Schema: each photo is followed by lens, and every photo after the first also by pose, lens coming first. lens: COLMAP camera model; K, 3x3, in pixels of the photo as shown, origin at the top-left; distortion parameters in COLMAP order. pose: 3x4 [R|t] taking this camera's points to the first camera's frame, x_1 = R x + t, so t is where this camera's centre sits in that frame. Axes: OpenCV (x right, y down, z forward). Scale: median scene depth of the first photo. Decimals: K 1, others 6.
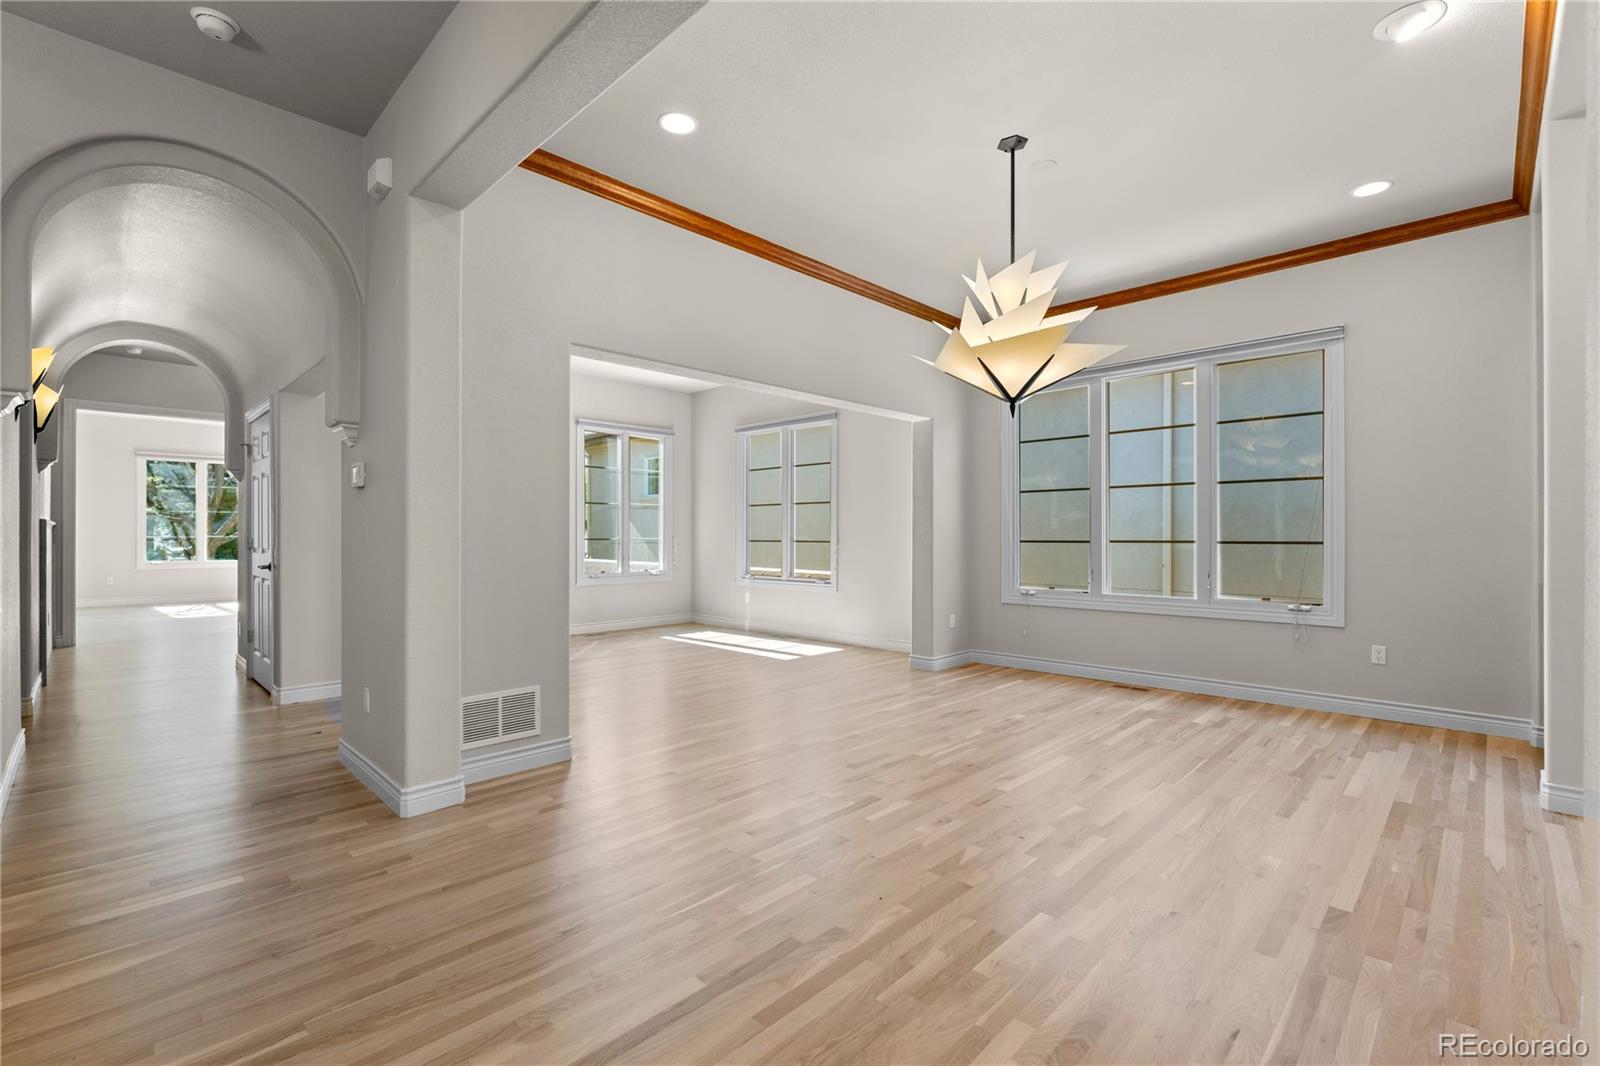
lens RADIAL K [[701.4, 0, 821.1], [0, 701.4, 539.0], [0, 0, 1]] dist [-0.011239, 0.002893]
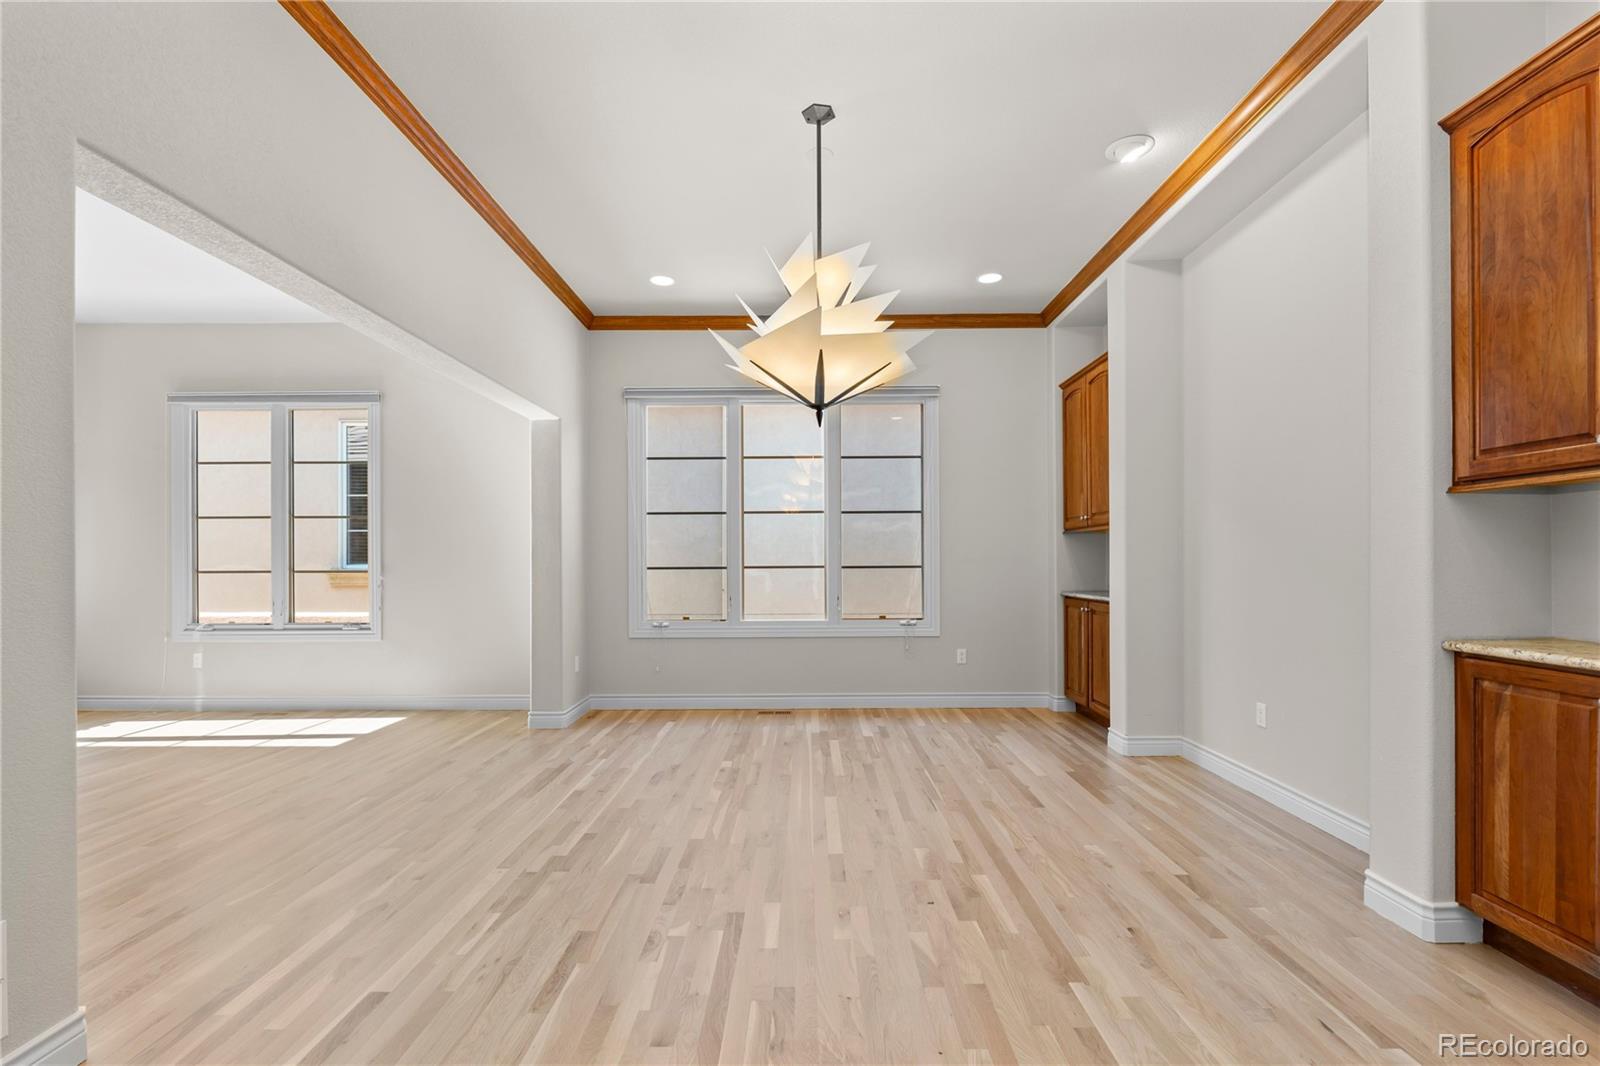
lens RADIAL K [[701.4, 0, 805.9], [0, 701.4, 566.5], [0, 0, 1]] dist [-0.011239, 0.002893]
pose [[0.727593, -0.008685, 0.685954, -0.320708], [0.008058, 0.999959, 0.004114, -0.001646], [-0.685962, 0.002534, 0.727633, 0.347480]]
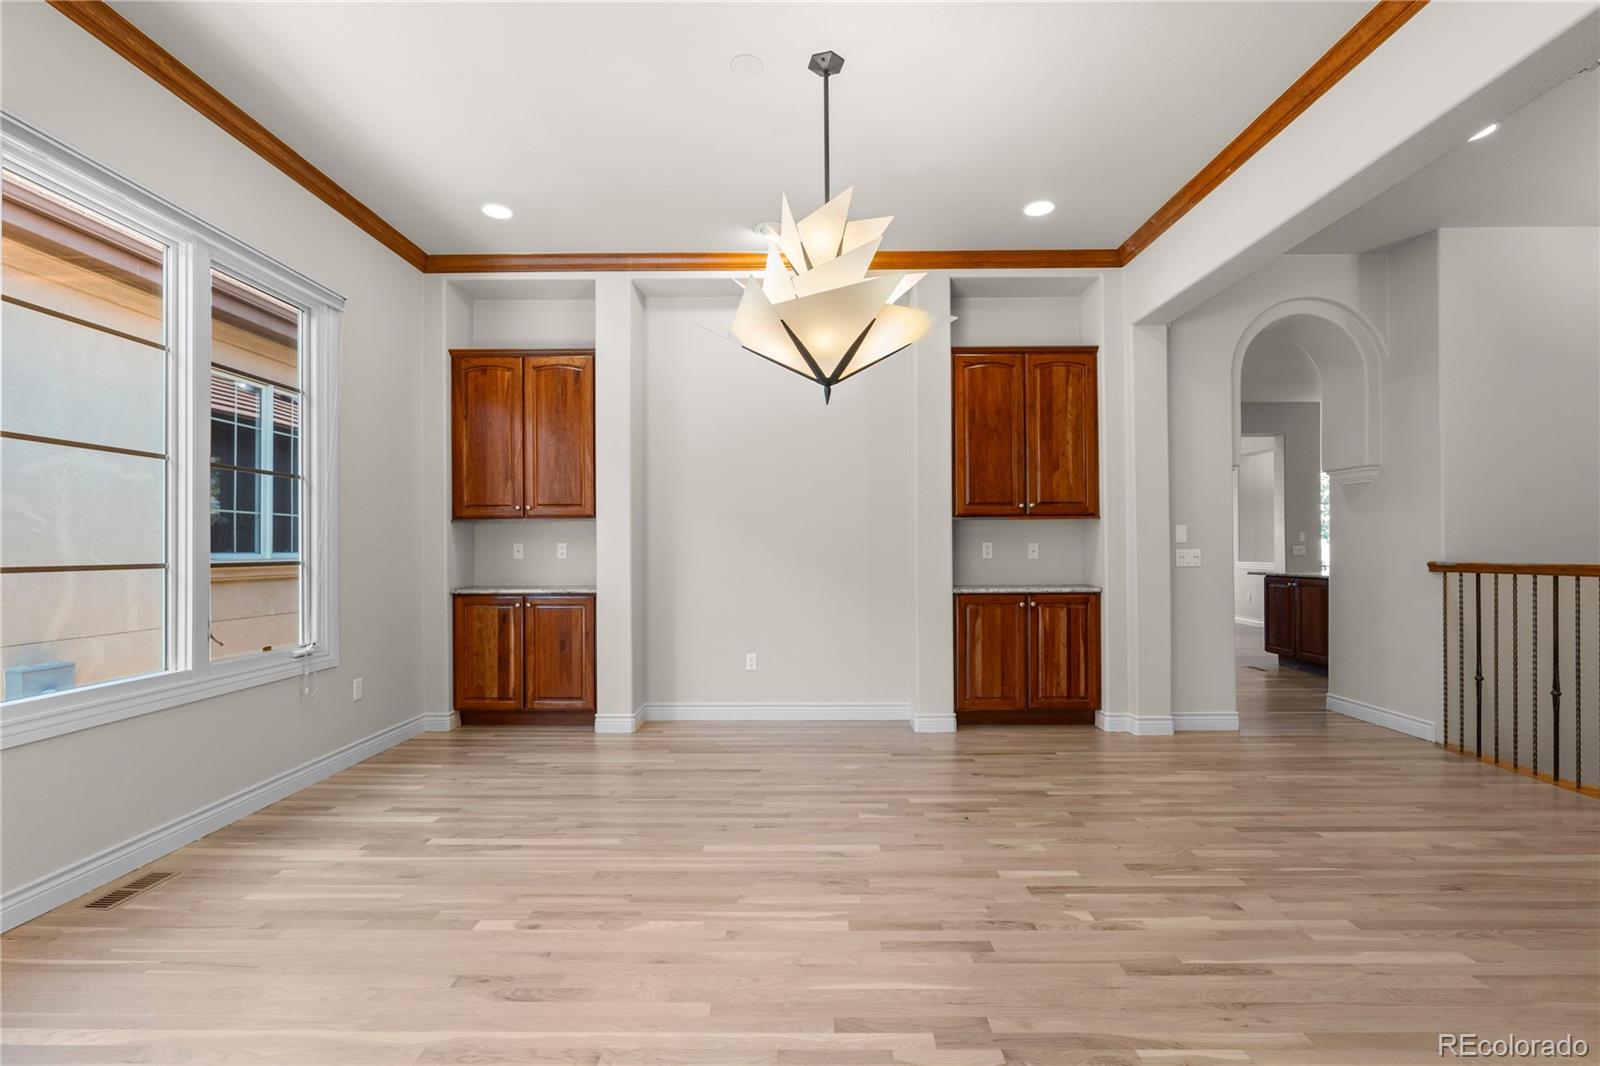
lens RADIAL K [[701.4, 0, 795.2], [0, 701.4, 548.0], [0, 0, 1]] dist [-0.011239, 0.002893]
pose [[-0.669593, 0.005878, 0.742705, -0.275893], [0.008475, 0.999964, -0.000273, -0.008136], [-0.742680, 0.006111, -0.669619, 1.460585]]
